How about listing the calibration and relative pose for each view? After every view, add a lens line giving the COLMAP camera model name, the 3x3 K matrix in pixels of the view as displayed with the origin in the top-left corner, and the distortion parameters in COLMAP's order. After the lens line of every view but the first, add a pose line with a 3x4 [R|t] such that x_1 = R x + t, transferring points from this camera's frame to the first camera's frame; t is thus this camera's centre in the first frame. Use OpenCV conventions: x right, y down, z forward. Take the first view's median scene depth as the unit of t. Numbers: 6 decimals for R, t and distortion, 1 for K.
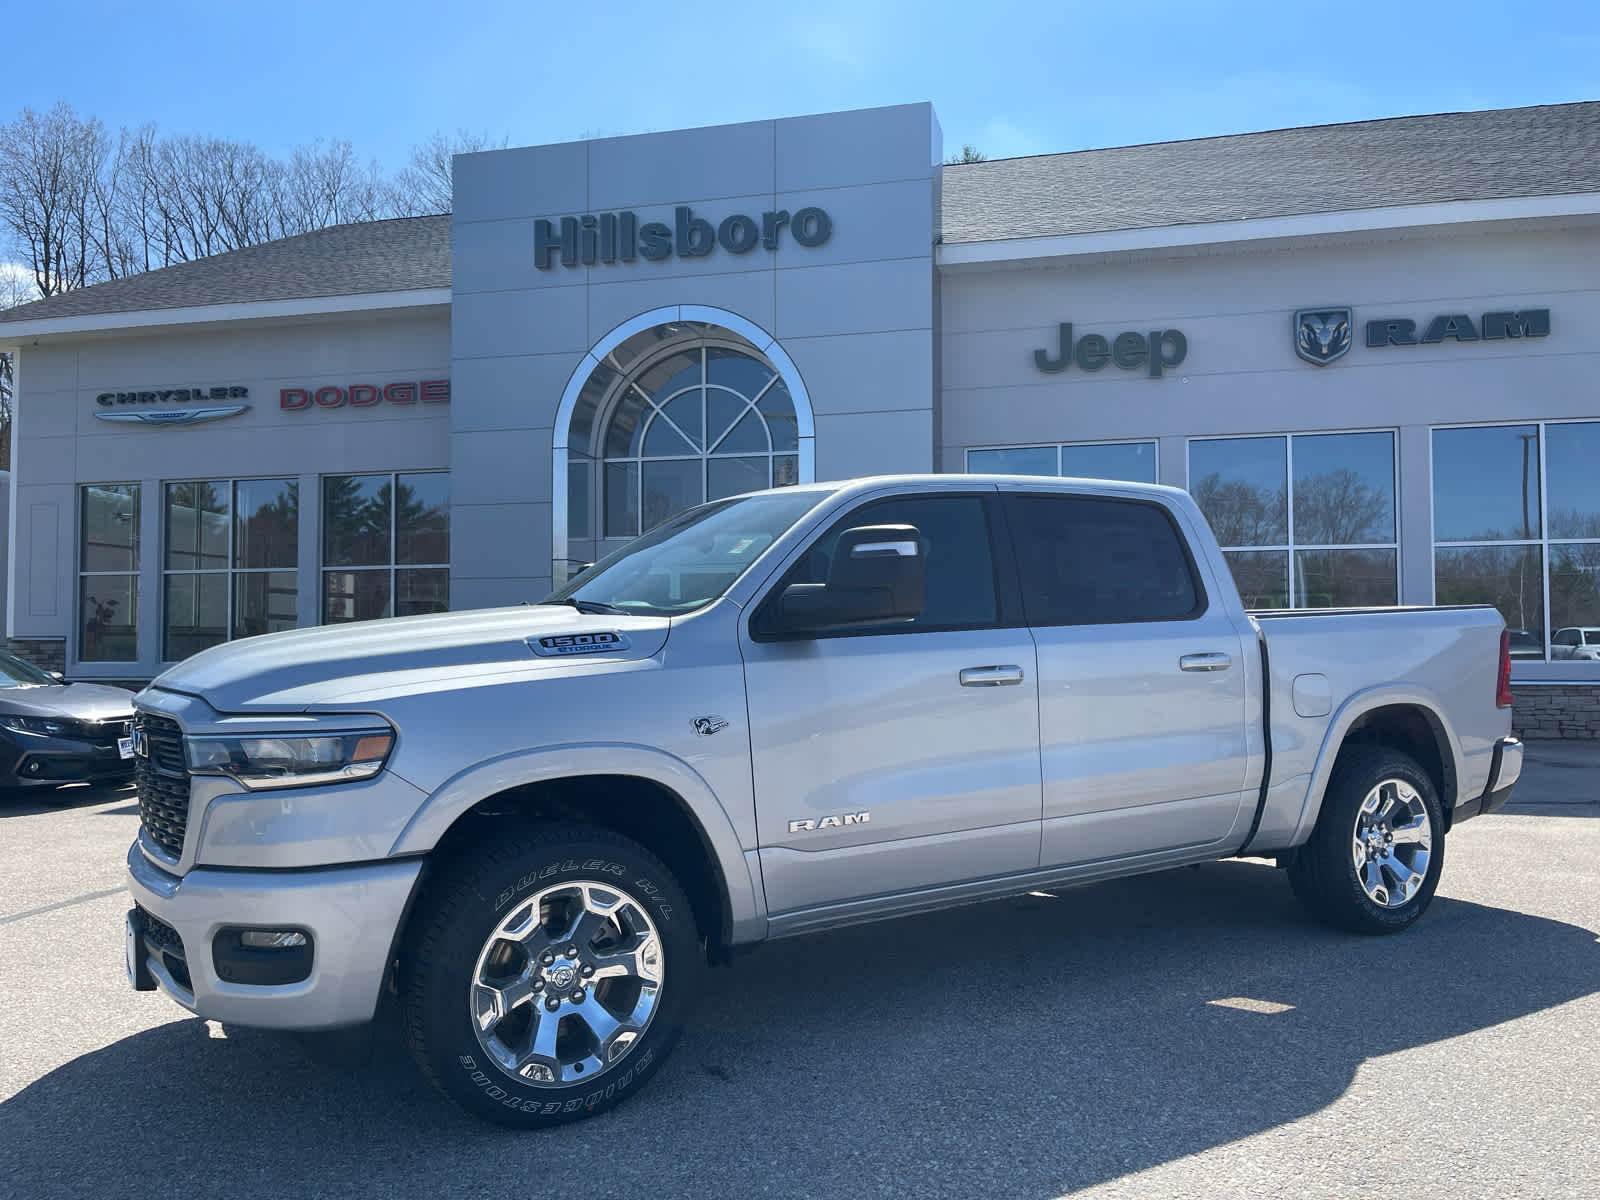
lens RADIAL K [[1225.8, 0, 814.9], [0, 1225.8, 592.2], [0, 0, 1]] dist [0.066255, -0.088914]
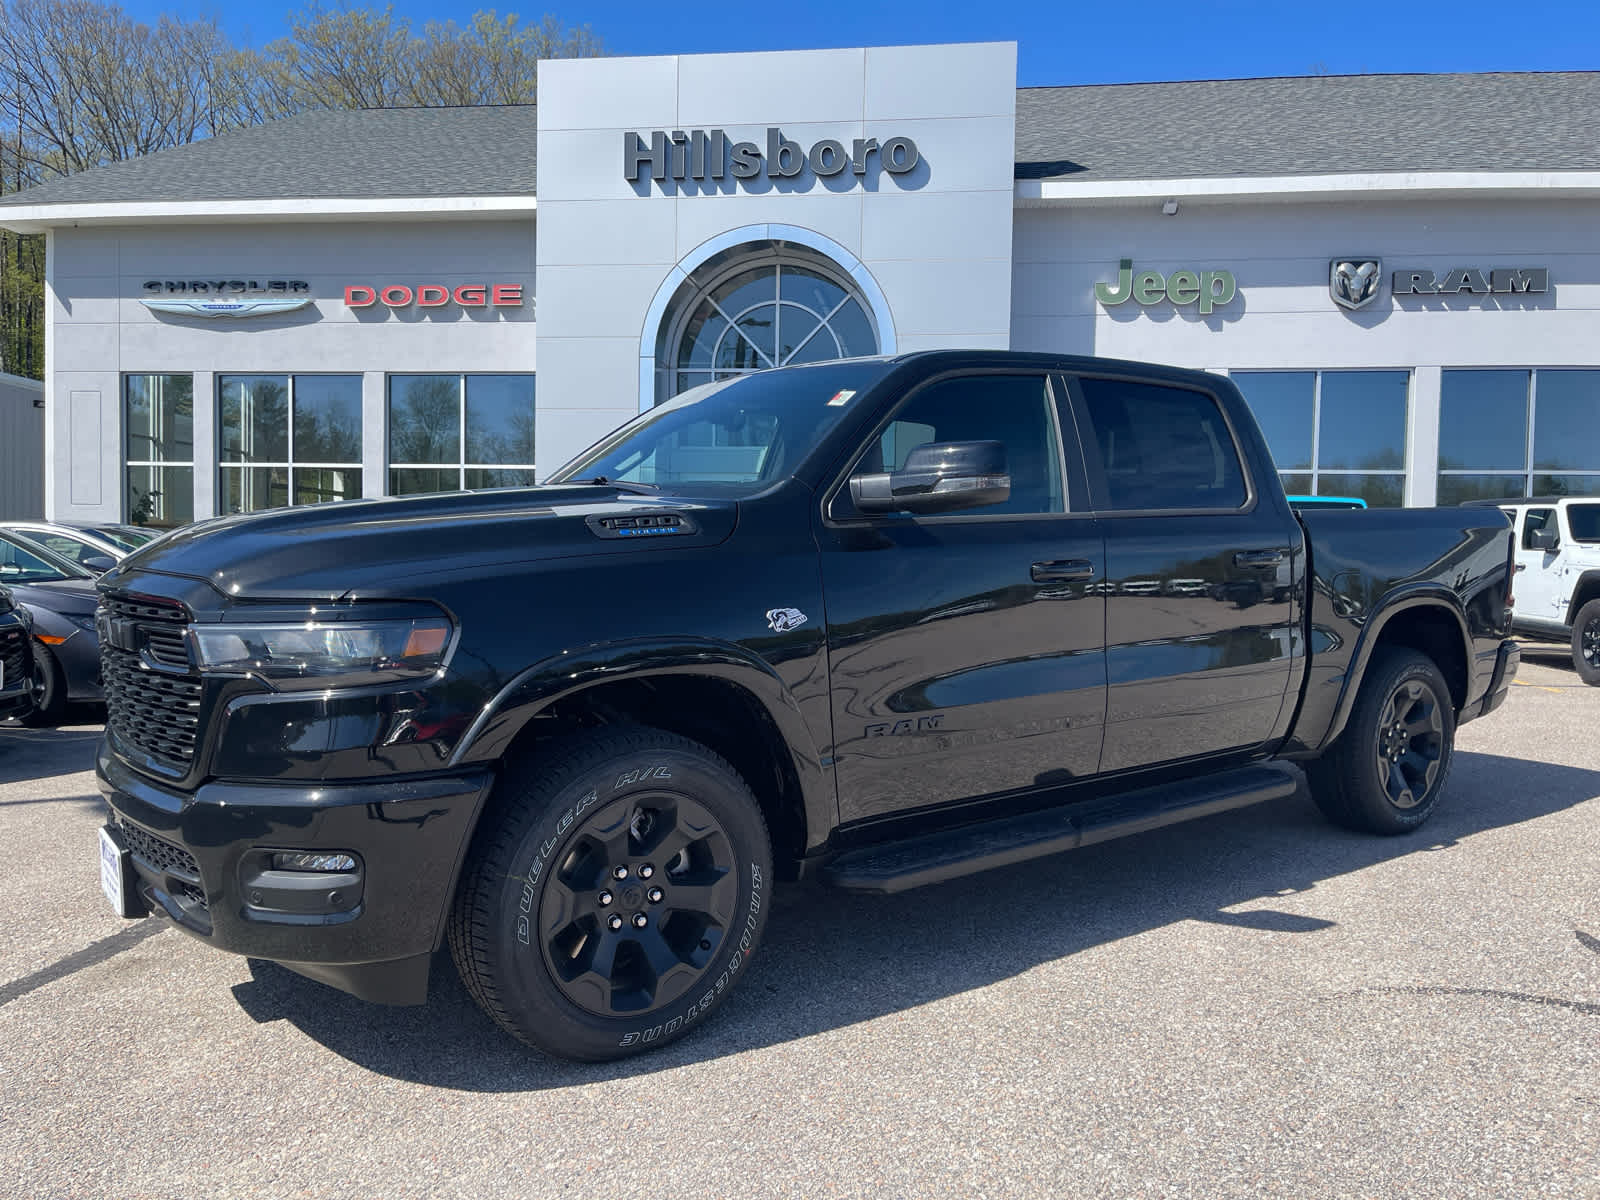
lens RADIAL K [[1225.8, 0, 813.1], [0, 1225.8, 599.1], [0, 0, 1]] dist [0.066255, -0.088914]
pose [[0.992915, 0.015795, 0.117775, -0.185925], [-0.024757, 0.996874, 0.075026, 0.006050], [-0.116222, -0.077411, 0.990202, -0.070344]]
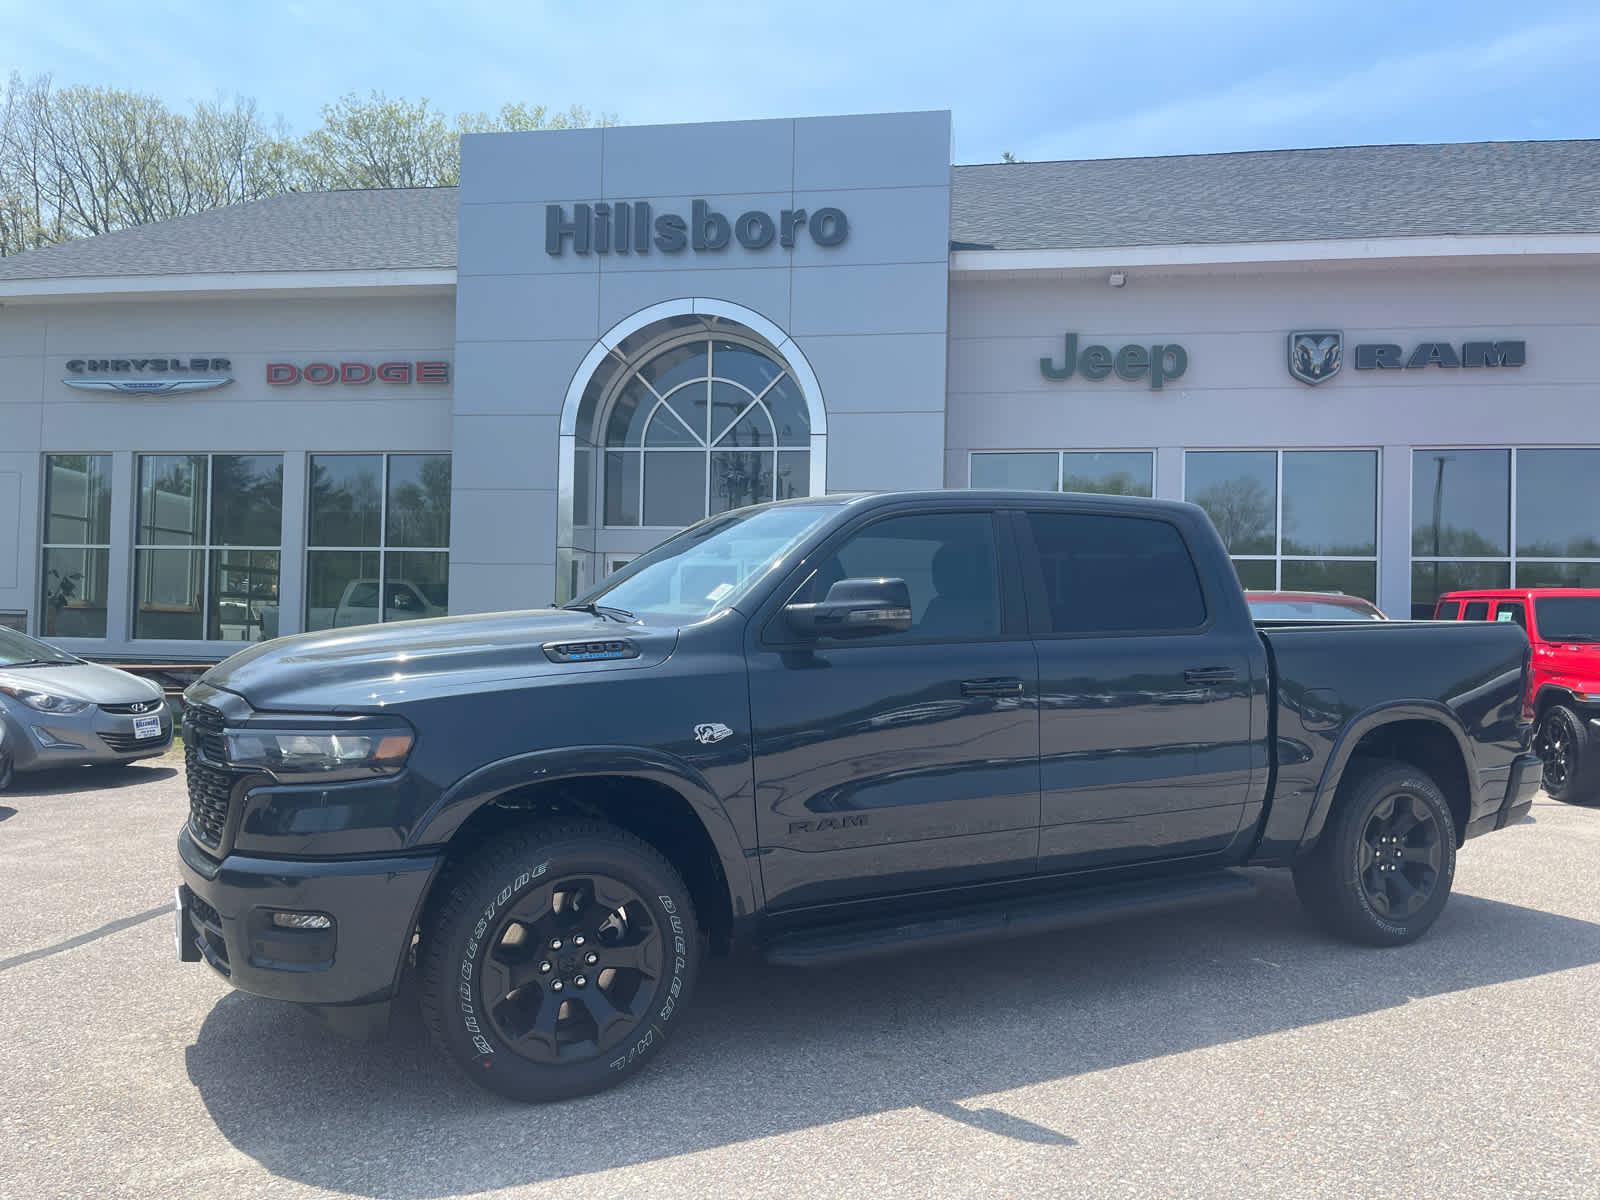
lens RADIAL K [[1225.8, 0, 810.1], [0, 1225.8, 602.9], [0, 0, 1]] dist [0.066255, -0.088914]
pose [[0.996224, 0.026254, 0.082754, -0.089344], [-0.027749, 0.999471, 0.016971, -0.004044], [-0.082264, -0.019203, 0.996426, -0.014150]]
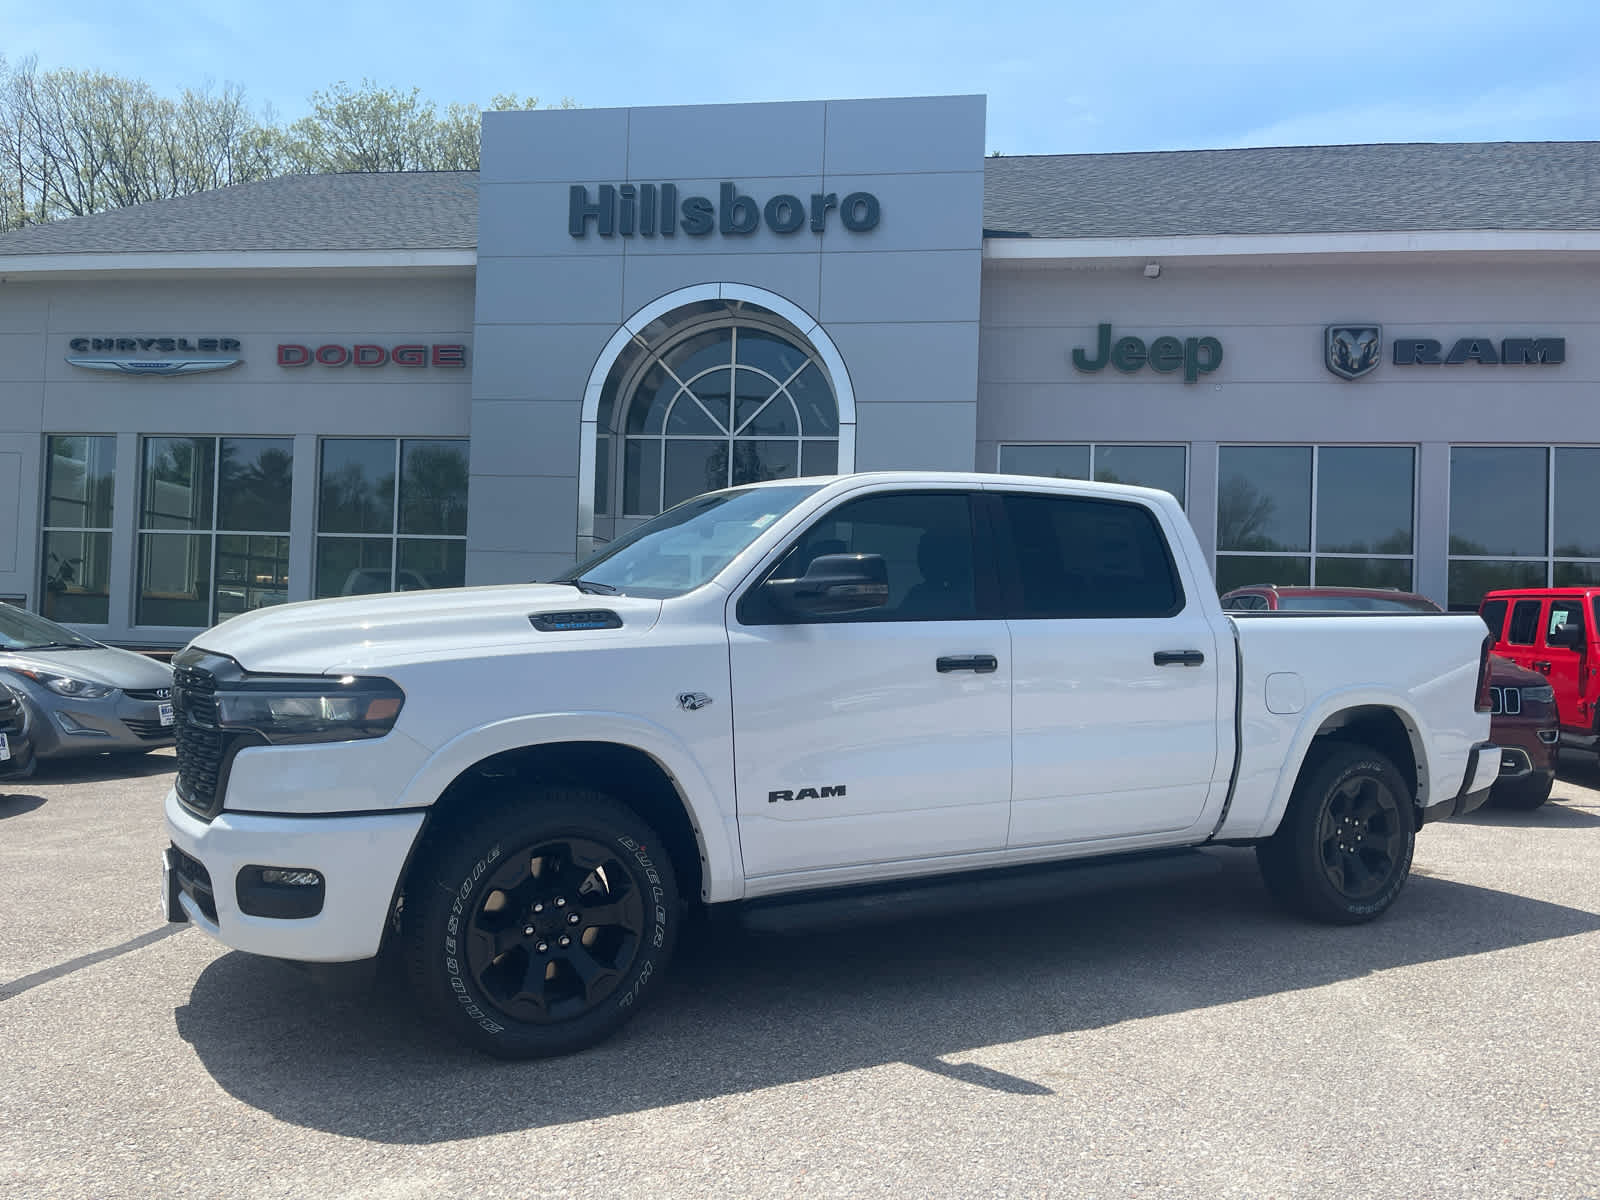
lens RADIAL K [[1225.8, 0, 807.4], [0, 1225.8, 595.8], [0, 0, 1]] dist [0.066255, -0.088914]
pose [[0.994541, 0.037563, 0.097356, -0.123820], [-0.038947, 0.999165, 0.012354, 0.001814], [-0.096811, -0.016078, 0.995173, 0.009473]]
